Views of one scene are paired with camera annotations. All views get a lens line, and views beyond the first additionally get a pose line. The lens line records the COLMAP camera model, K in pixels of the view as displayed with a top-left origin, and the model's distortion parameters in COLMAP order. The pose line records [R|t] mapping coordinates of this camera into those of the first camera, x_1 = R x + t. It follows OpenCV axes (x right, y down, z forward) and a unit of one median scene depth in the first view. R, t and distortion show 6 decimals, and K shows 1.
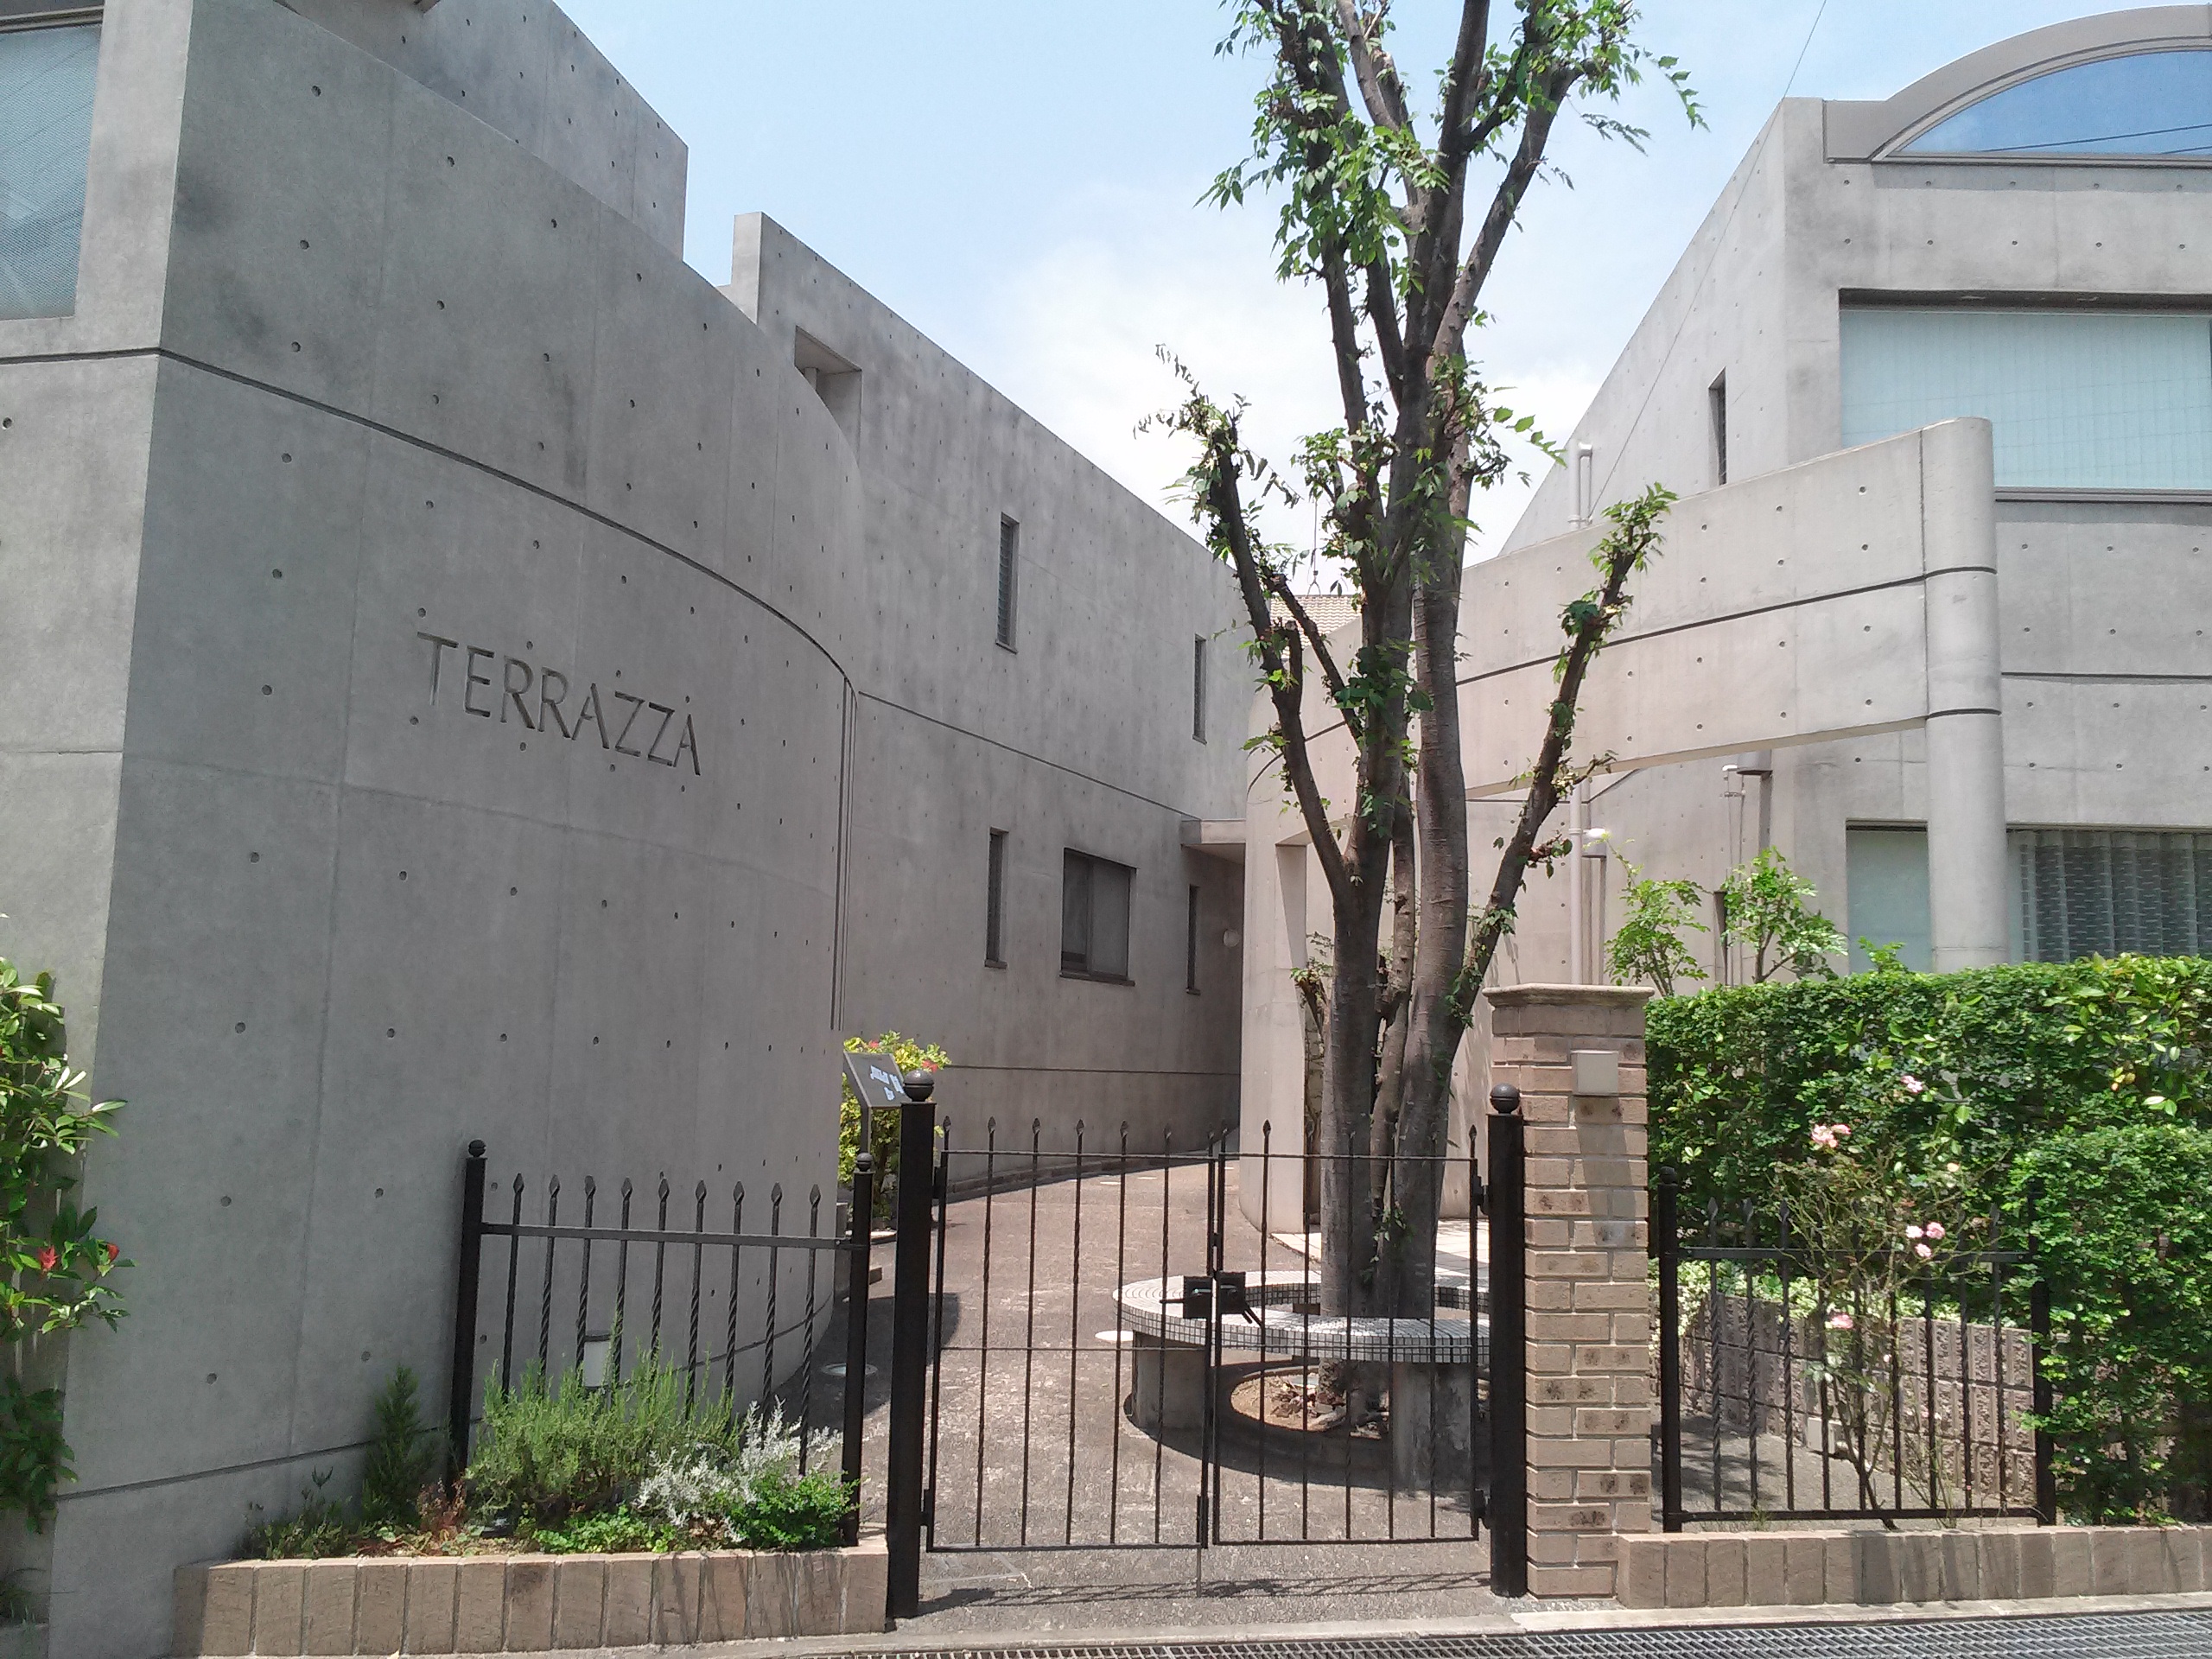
lens RADIAL K [[1942.1, 0, 1140.6], [0, 1942.1, 829.3], [0, 0, 1]] dist [0.062361, -0.098666]
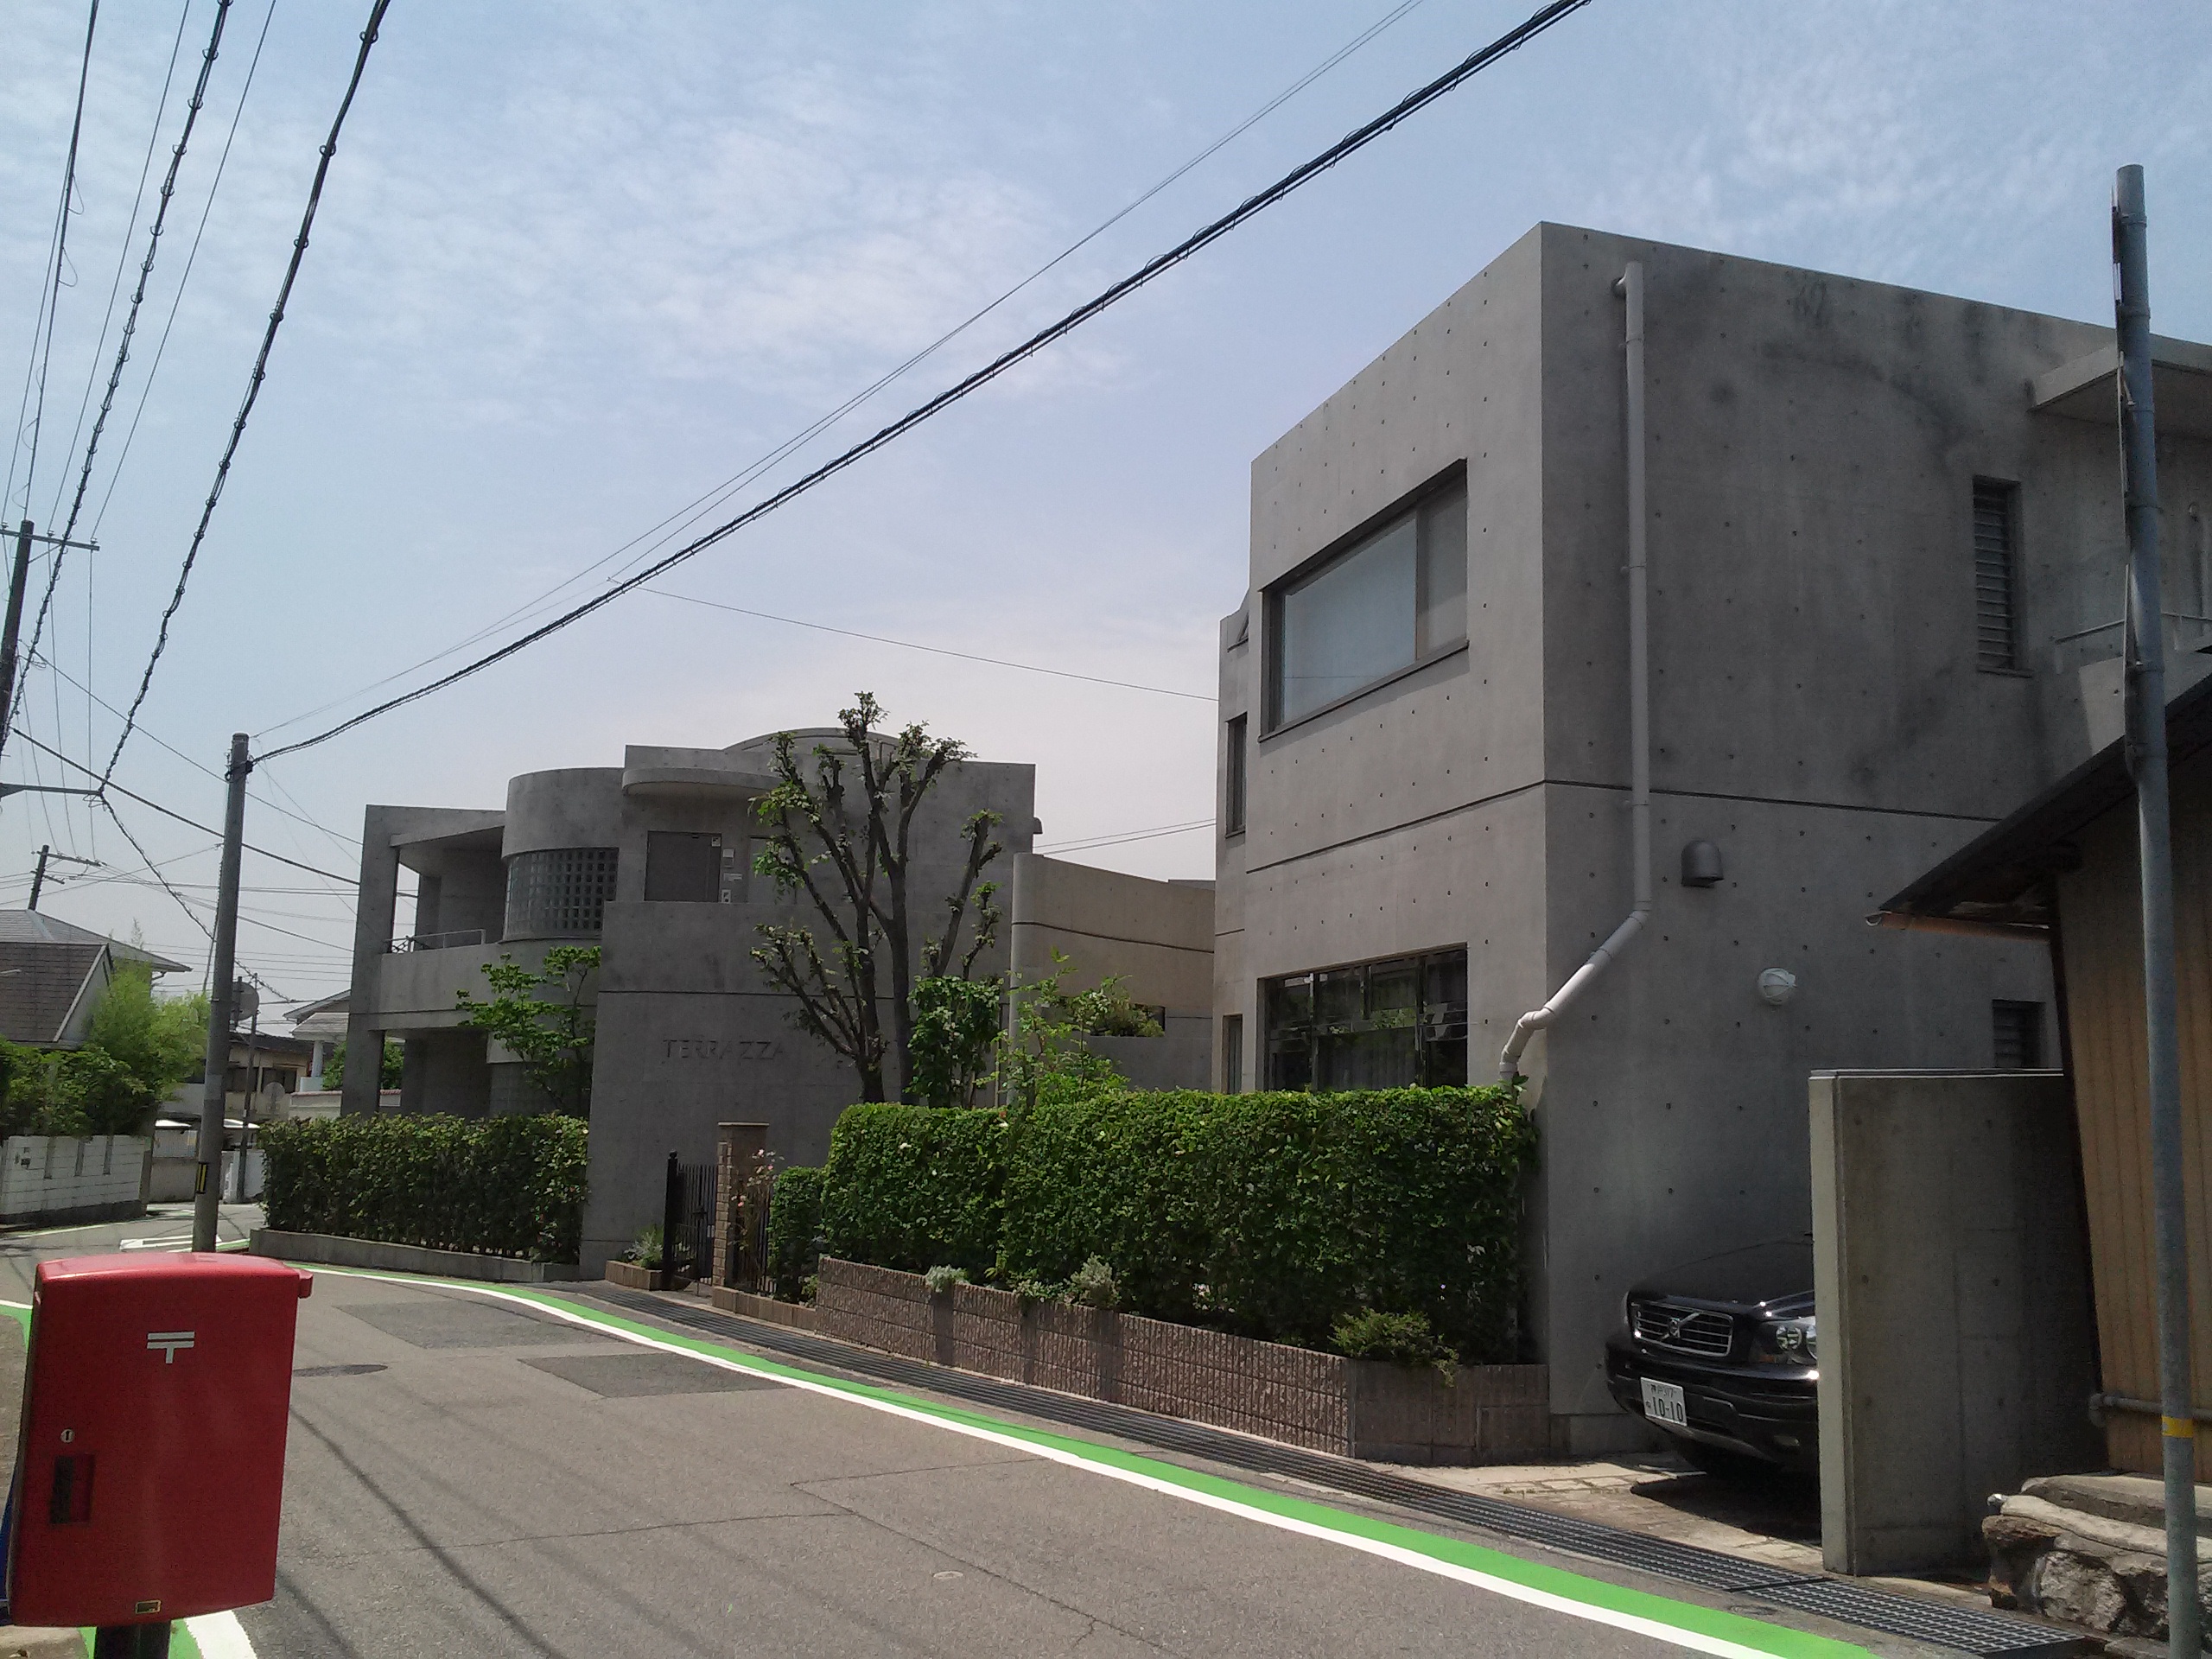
lens RADIAL K [[1935.0, 0, 1135.1], [0, 1935.0, 828.1], [0, 0, 1]] dist [0.029797, -0.051133]
pose [[0.347015, -0.159946, -0.924120, 3.238883], [0.102758, 0.985902, -0.132052, 0.082578], [0.932213, -0.049137, 0.358558, 0.434908]]
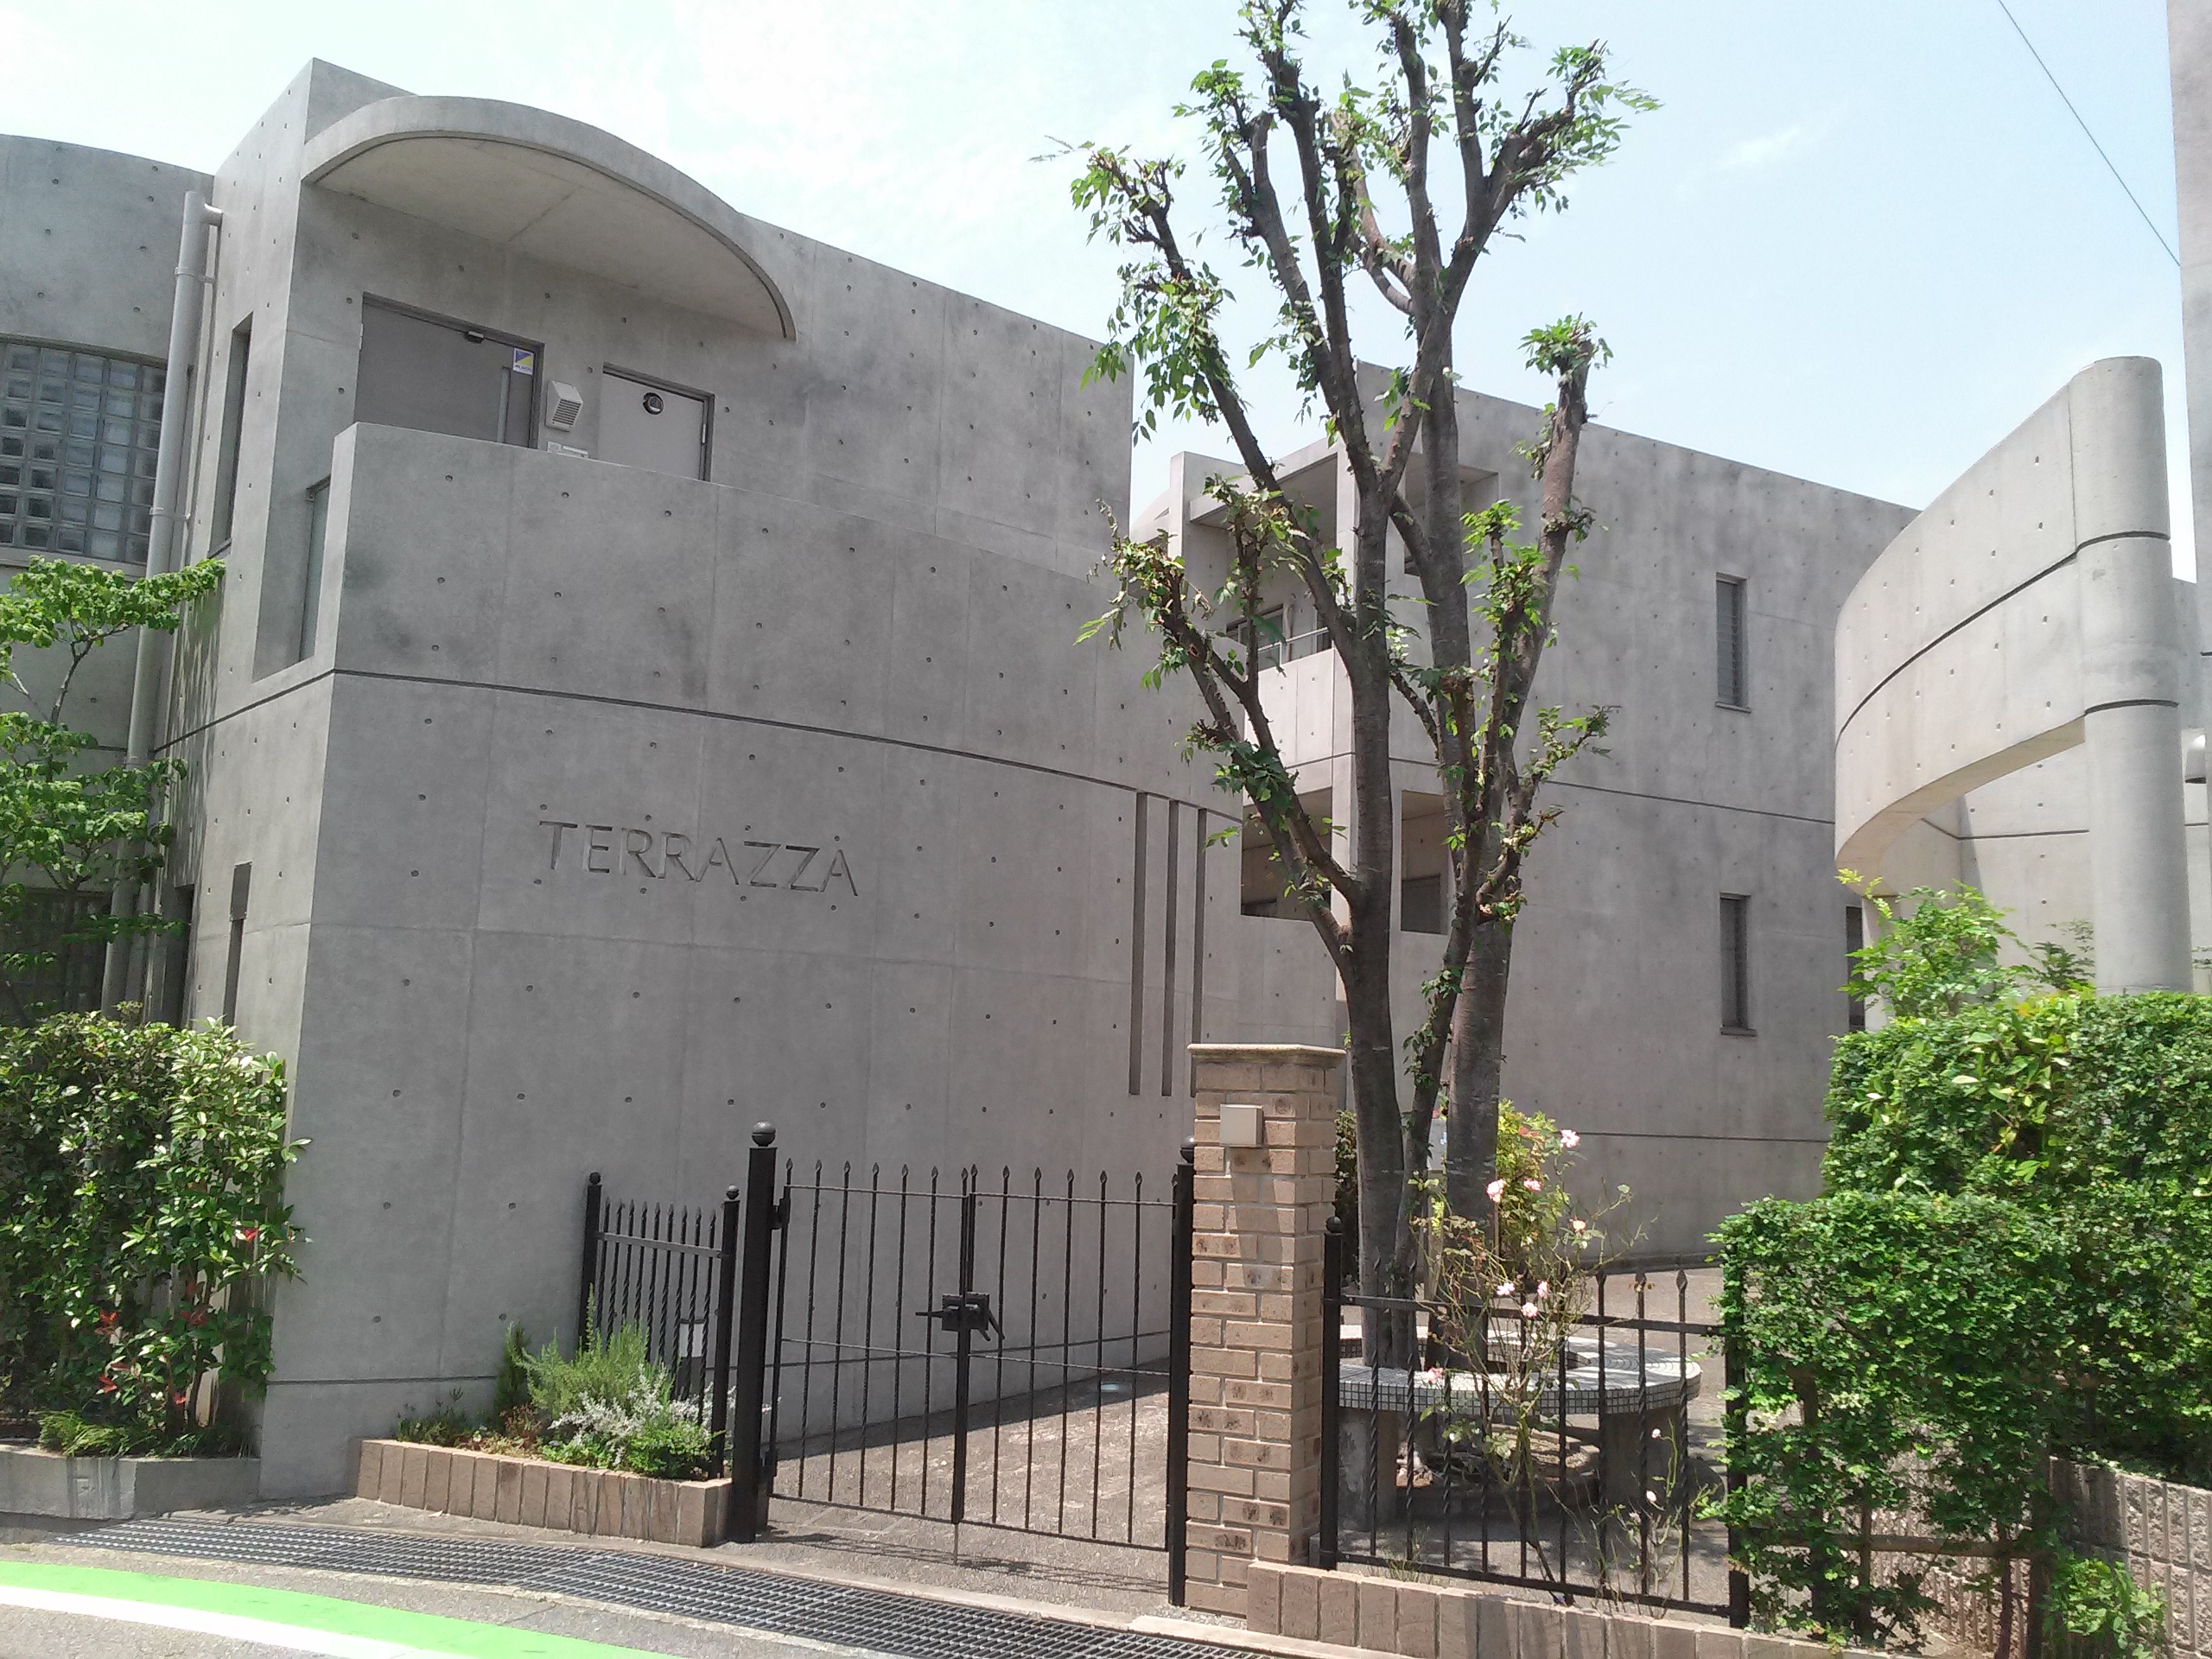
lens RADIAL K [[1942.1, 0, 1140.6], [0, 1942.1, 829.3], [0, 0, 1]] dist [0.062361, -0.098666]
pose [[0.793363, -0.089839, -0.602083, 0.755707], [0.066358, 0.995919, -0.061165, 0.021177], [0.605121, 0.008573, 0.796087, 0.096212]]
